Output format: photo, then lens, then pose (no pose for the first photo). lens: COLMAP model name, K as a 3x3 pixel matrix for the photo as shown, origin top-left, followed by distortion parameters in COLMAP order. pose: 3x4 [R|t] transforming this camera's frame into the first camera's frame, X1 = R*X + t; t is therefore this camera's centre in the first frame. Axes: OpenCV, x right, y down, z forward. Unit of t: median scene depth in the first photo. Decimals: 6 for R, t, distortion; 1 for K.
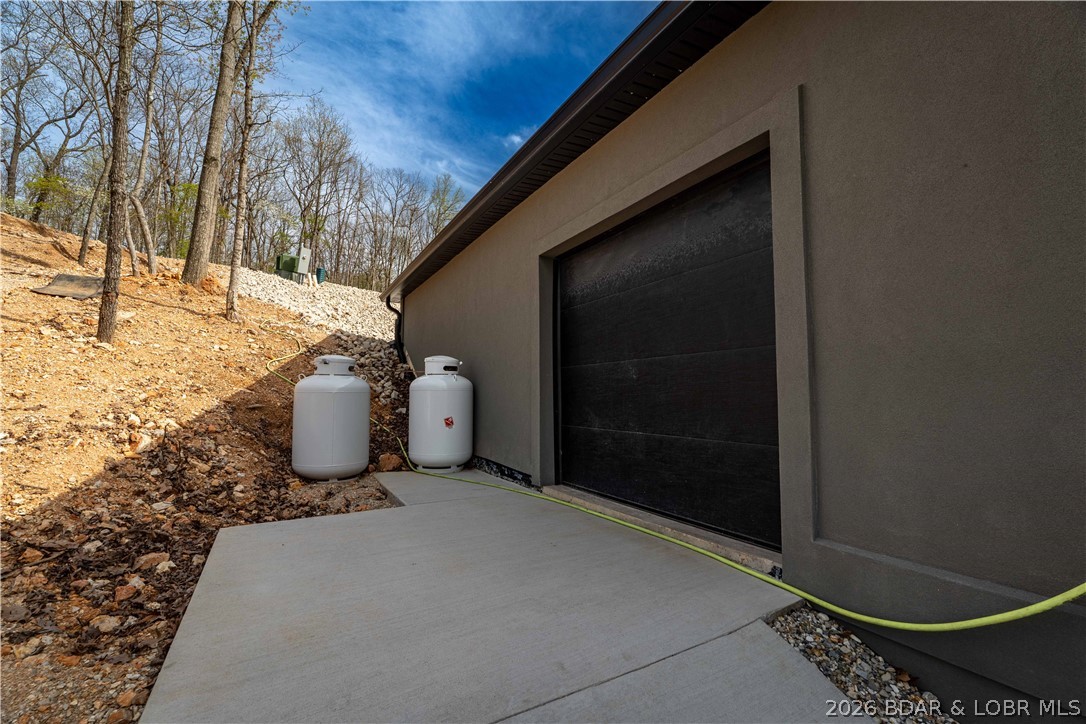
lens RADIAL K [[477.8, 0, 547.8], [0, 477.8, 361.0], [0, 0, 1]] dist [-0.004487, 0.000069]
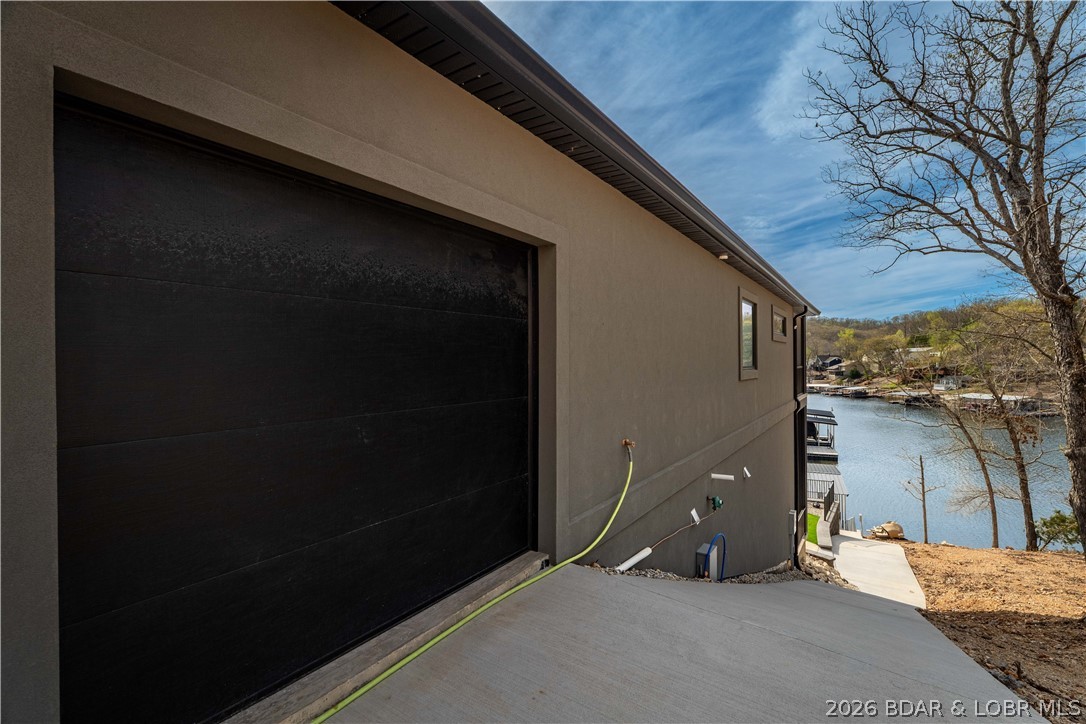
lens RADIAL K [[477.8, 0, 547.8], [0, 477.8, 361.0], [0, 0, 1]] dist [-0.004487, 0.000069]
pose [[-0.443373, 0.000710, 0.896337, -0.598058], [-0.061193, 0.997643, -0.031060, -0.082741], [-0.894246, -0.068621, -0.442284, 1.268391]]
